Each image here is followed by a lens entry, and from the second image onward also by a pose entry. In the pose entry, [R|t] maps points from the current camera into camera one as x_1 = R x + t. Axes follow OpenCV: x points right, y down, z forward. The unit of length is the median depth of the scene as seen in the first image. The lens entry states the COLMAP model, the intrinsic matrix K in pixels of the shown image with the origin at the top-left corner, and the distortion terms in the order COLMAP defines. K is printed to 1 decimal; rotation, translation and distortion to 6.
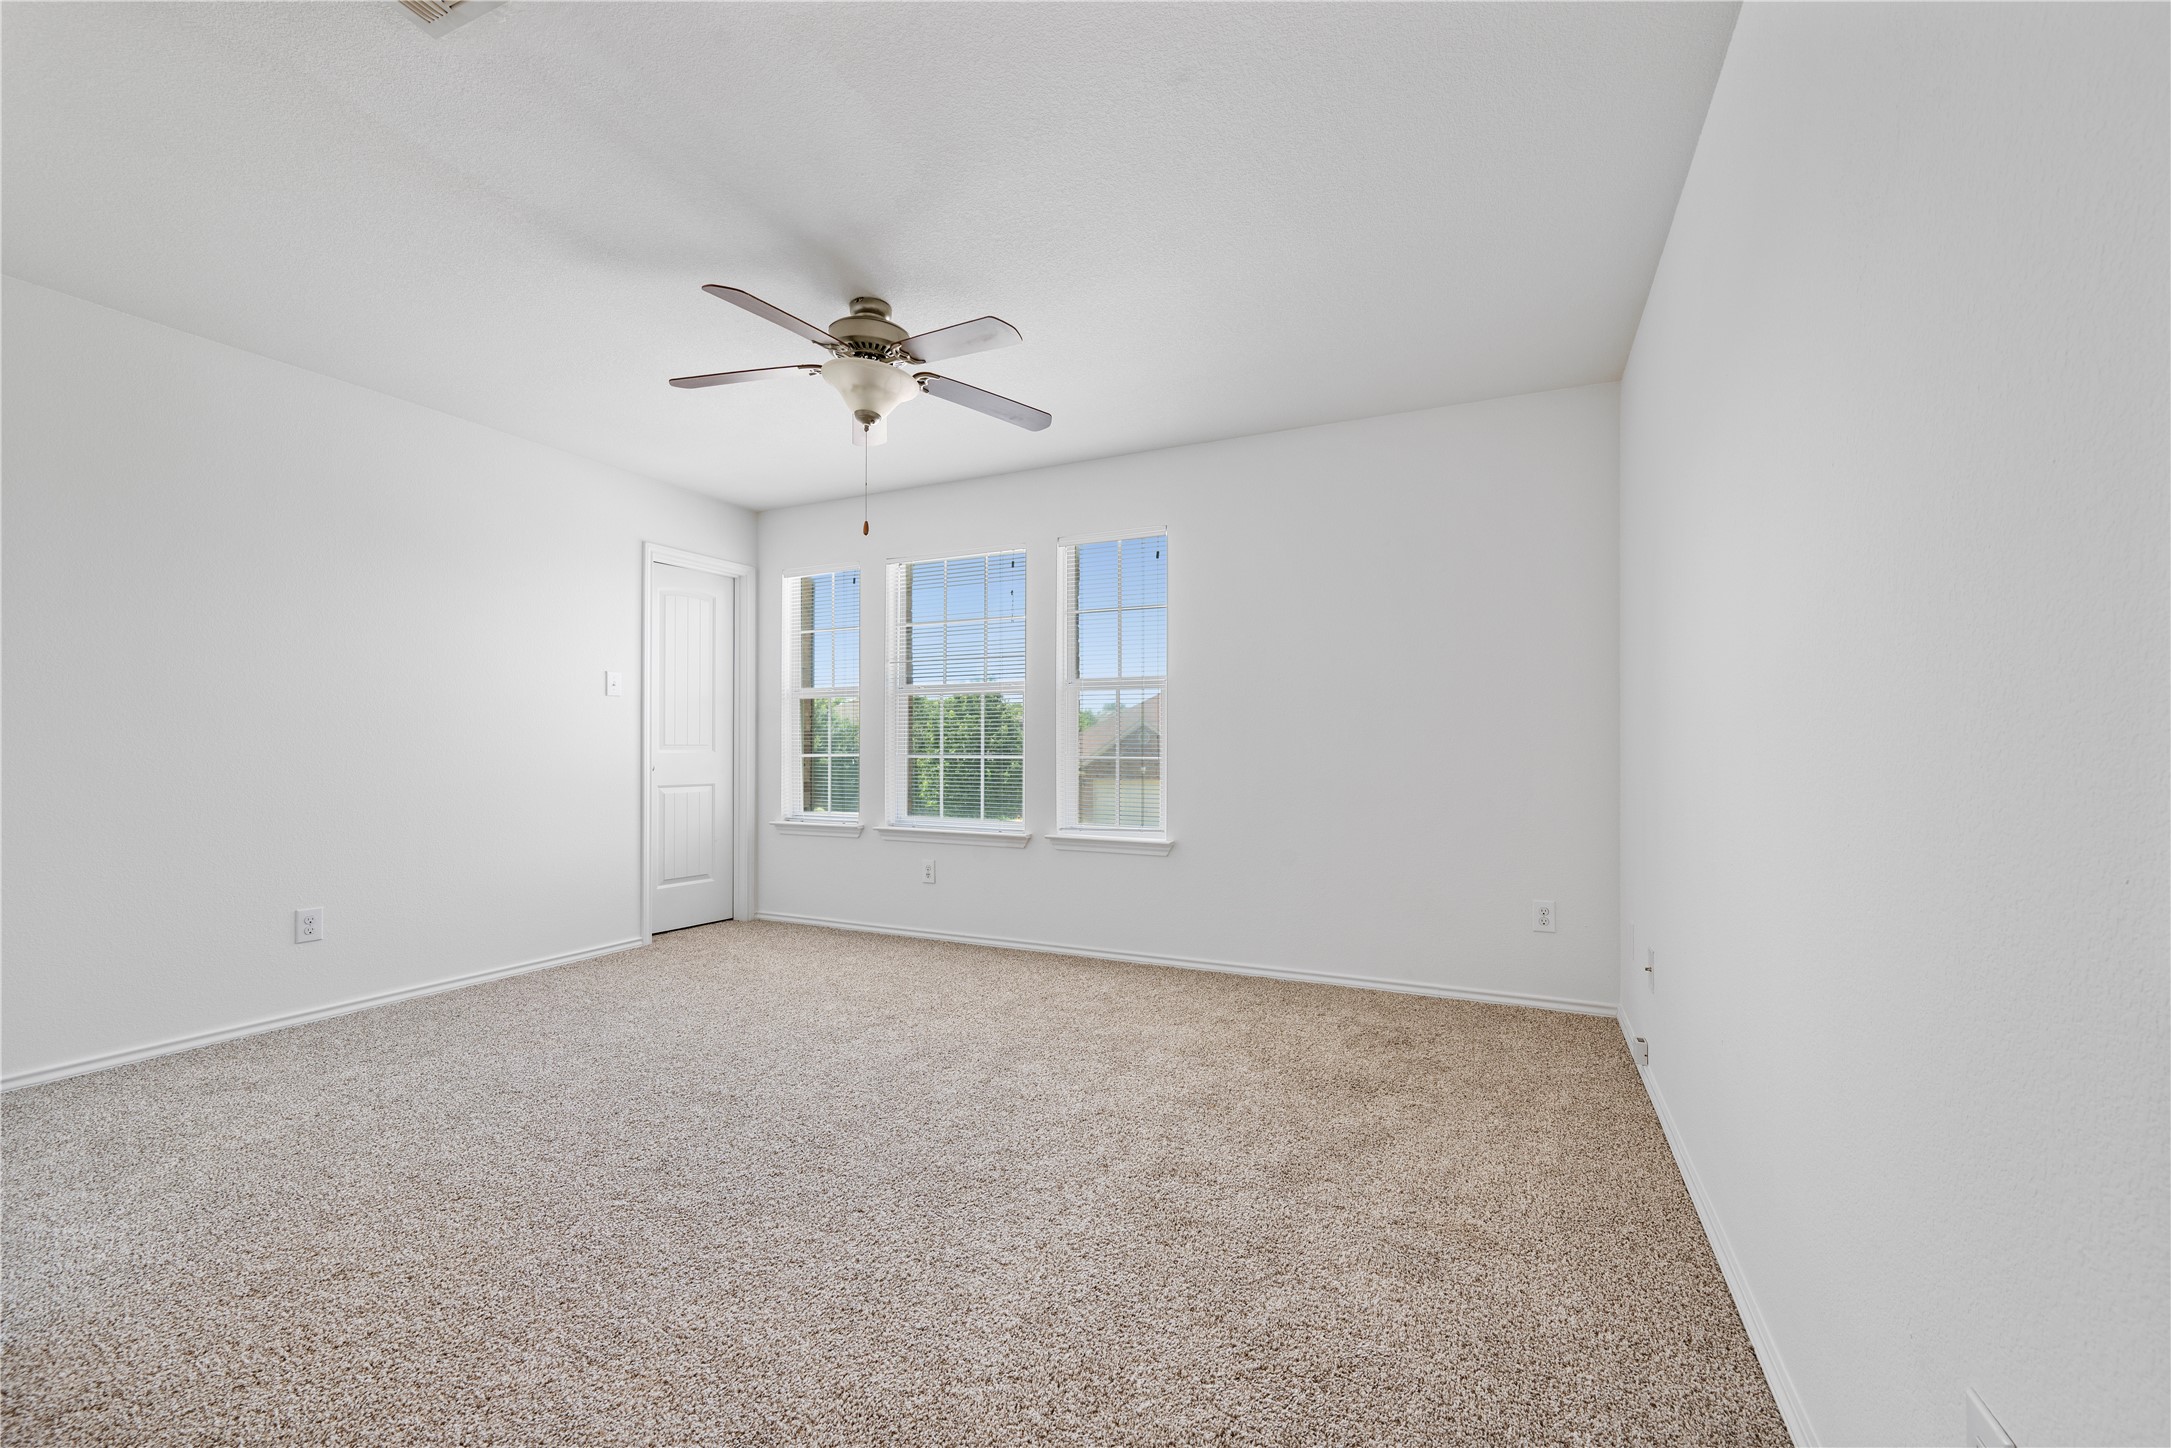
lens RADIAL K [[868.1, 0, 1079.1], [0, 868.1, 727.7], [0, 0, 1]] dist [0.001053, 0.000072]
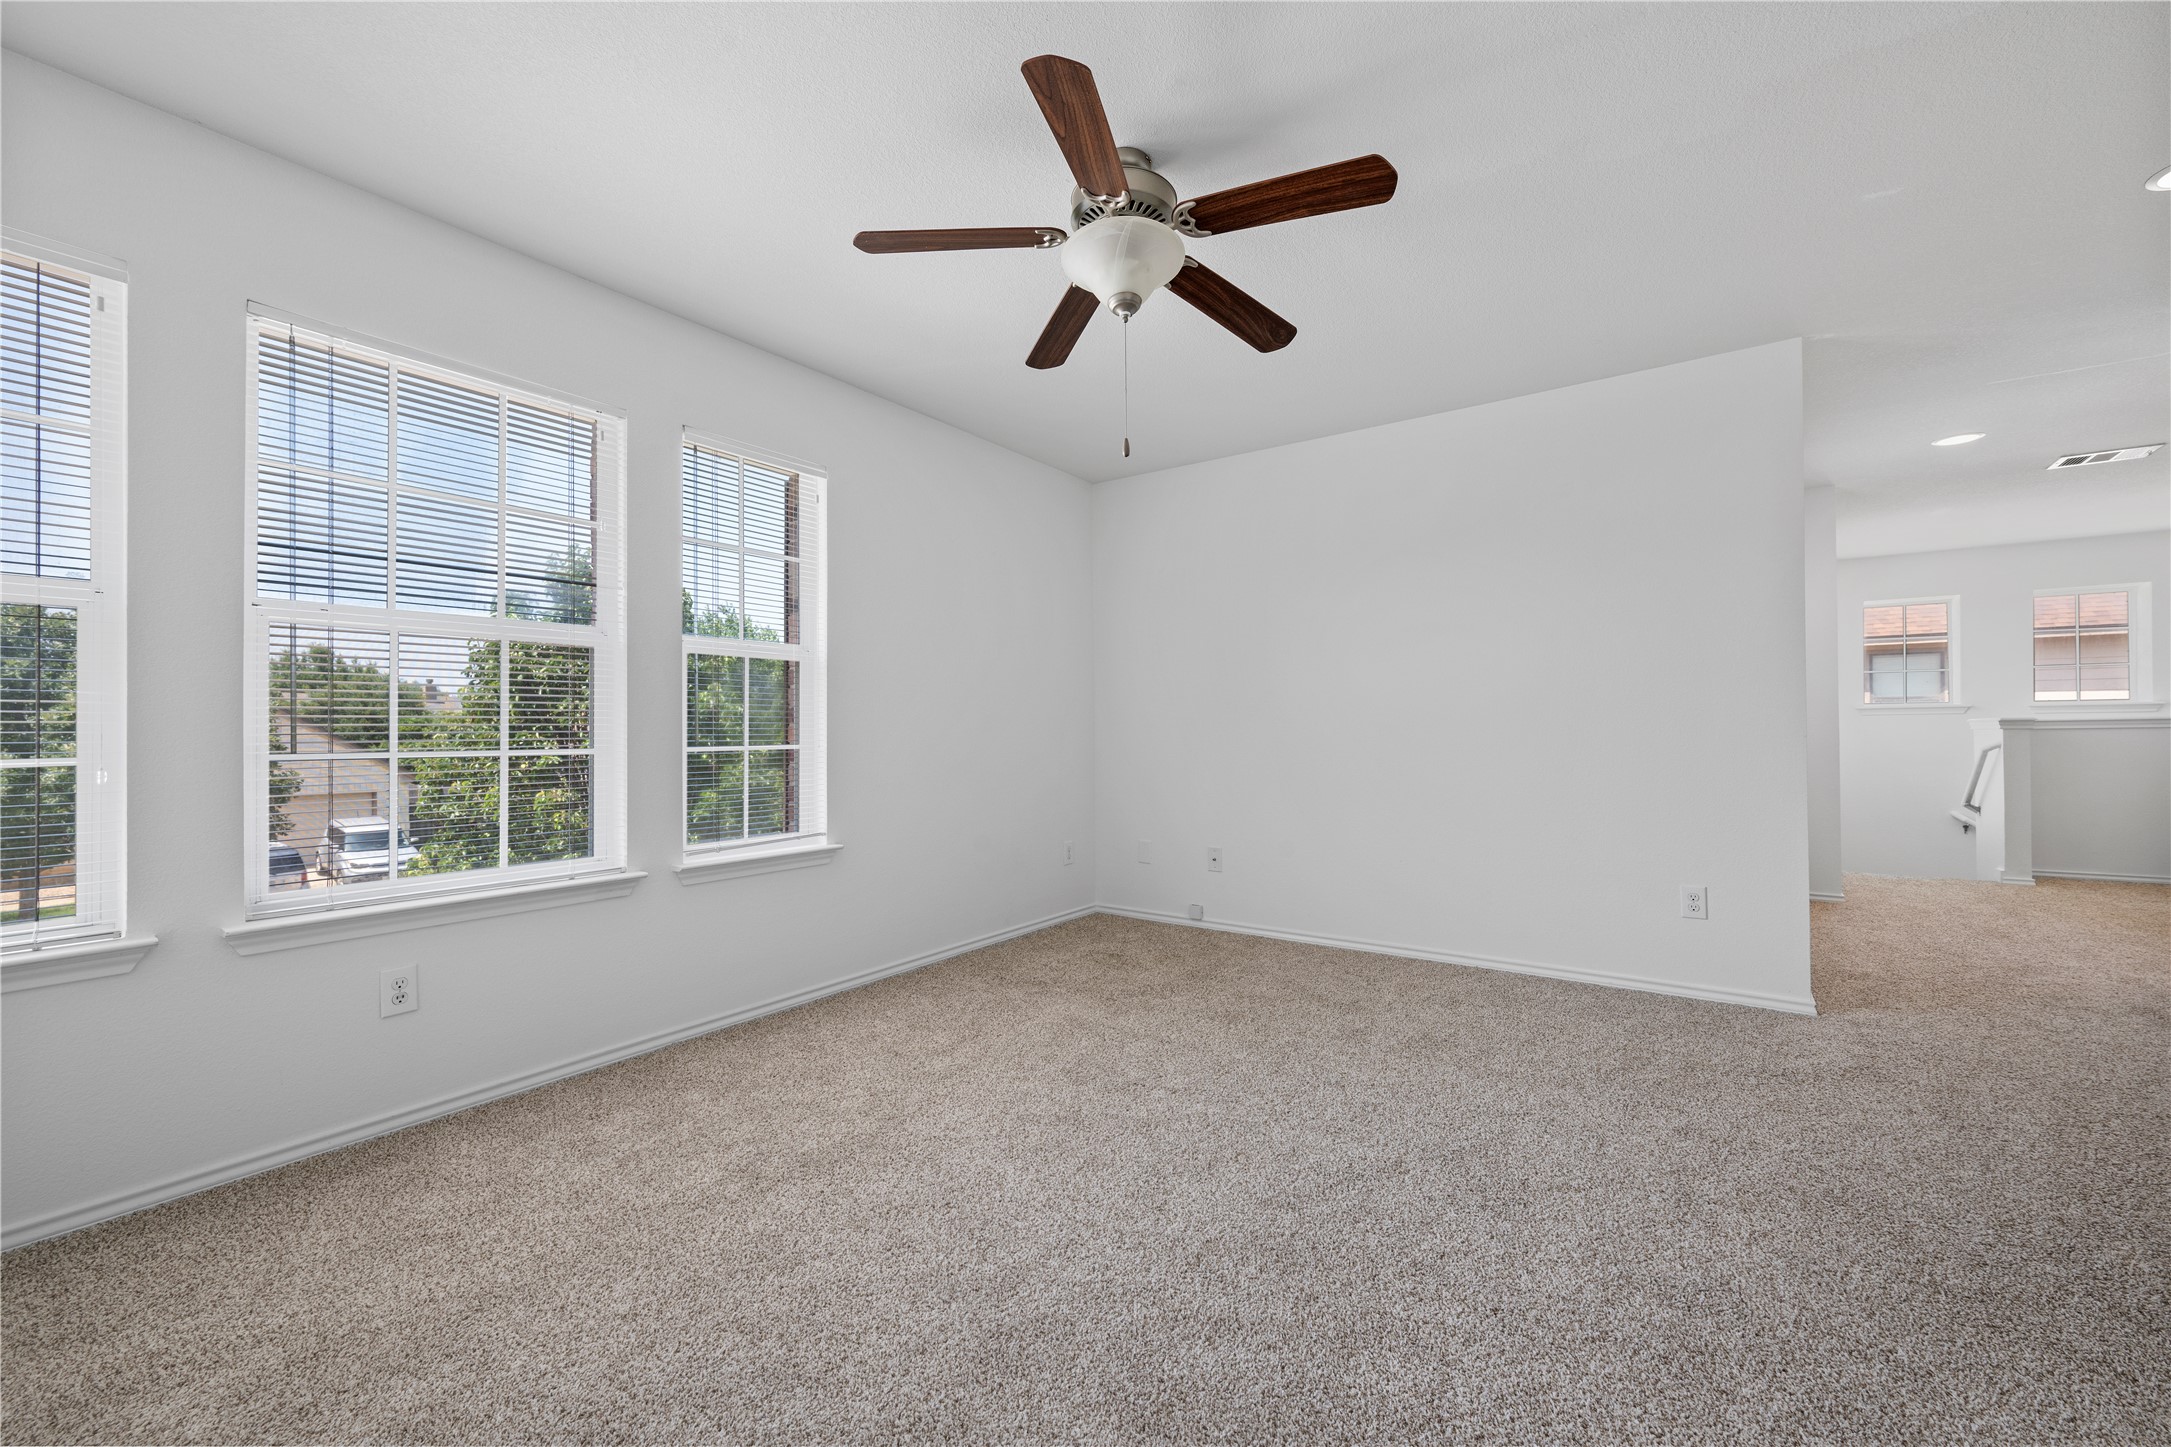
lens RADIAL K [[868.1, 0, 1105.4], [0, 868.1, 727.9], [0, 0, 1]] dist [0.001053, 0.000072]
pose [[0.165807, -0.001366, 0.986157, -0.708018], [-0.010004, 0.999945, 0.003067, 0.013715], [-0.986107, -0.010374, 0.165784, 0.632004]]
